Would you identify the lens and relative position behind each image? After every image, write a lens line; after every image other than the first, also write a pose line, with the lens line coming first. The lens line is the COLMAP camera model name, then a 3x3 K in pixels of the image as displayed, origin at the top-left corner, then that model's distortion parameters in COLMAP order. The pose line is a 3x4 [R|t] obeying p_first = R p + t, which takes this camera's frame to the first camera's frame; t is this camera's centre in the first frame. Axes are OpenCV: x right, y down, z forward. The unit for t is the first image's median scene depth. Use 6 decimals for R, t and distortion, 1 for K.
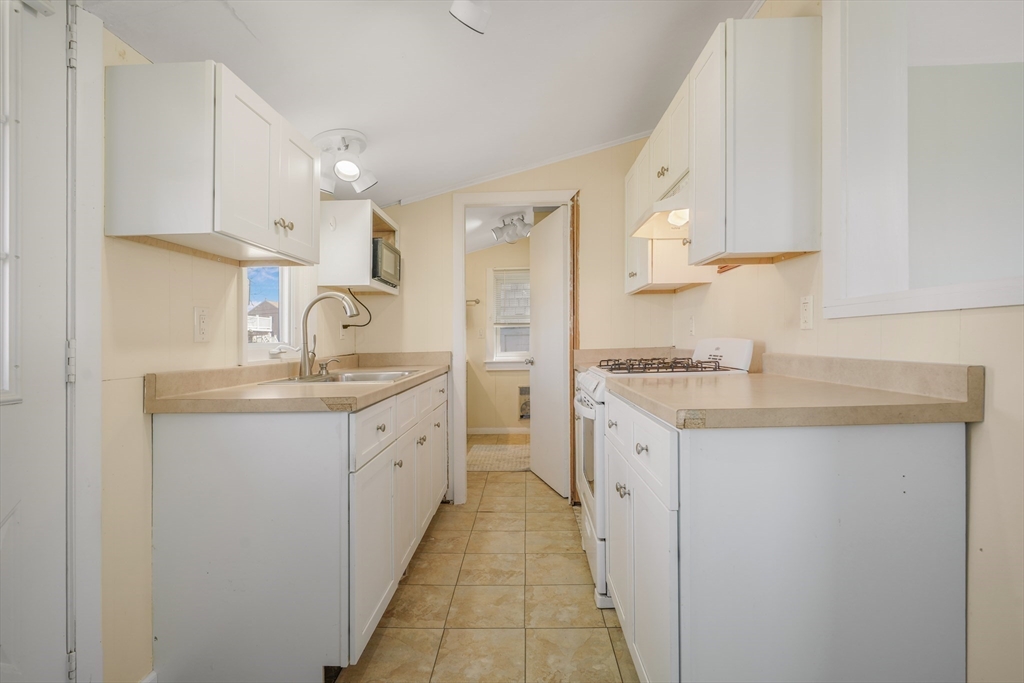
lens RADIAL K [[481.8, 0, 513.0], [0, 481.8, 335.8], [0, 0, 1]] dist [-0.001056, 0.006889]
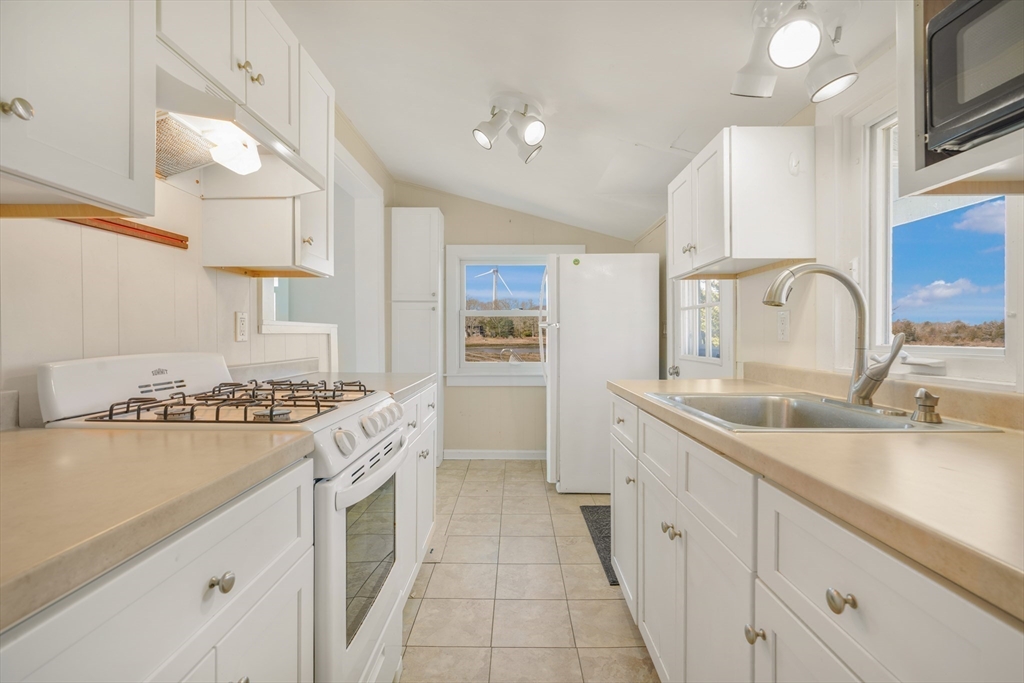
lens RADIAL K [[481.8, 0, 513.0], [0, 481.8, 335.8], [0, 0, 1]] dist [-0.001056, 0.006889]
pose [[-0.999572, 0.021948, -0.019334, -0.013845], [0.022135, 0.999710, -0.009469, -0.000799], [0.019120, -0.009893, -0.999768, 2.024063]]
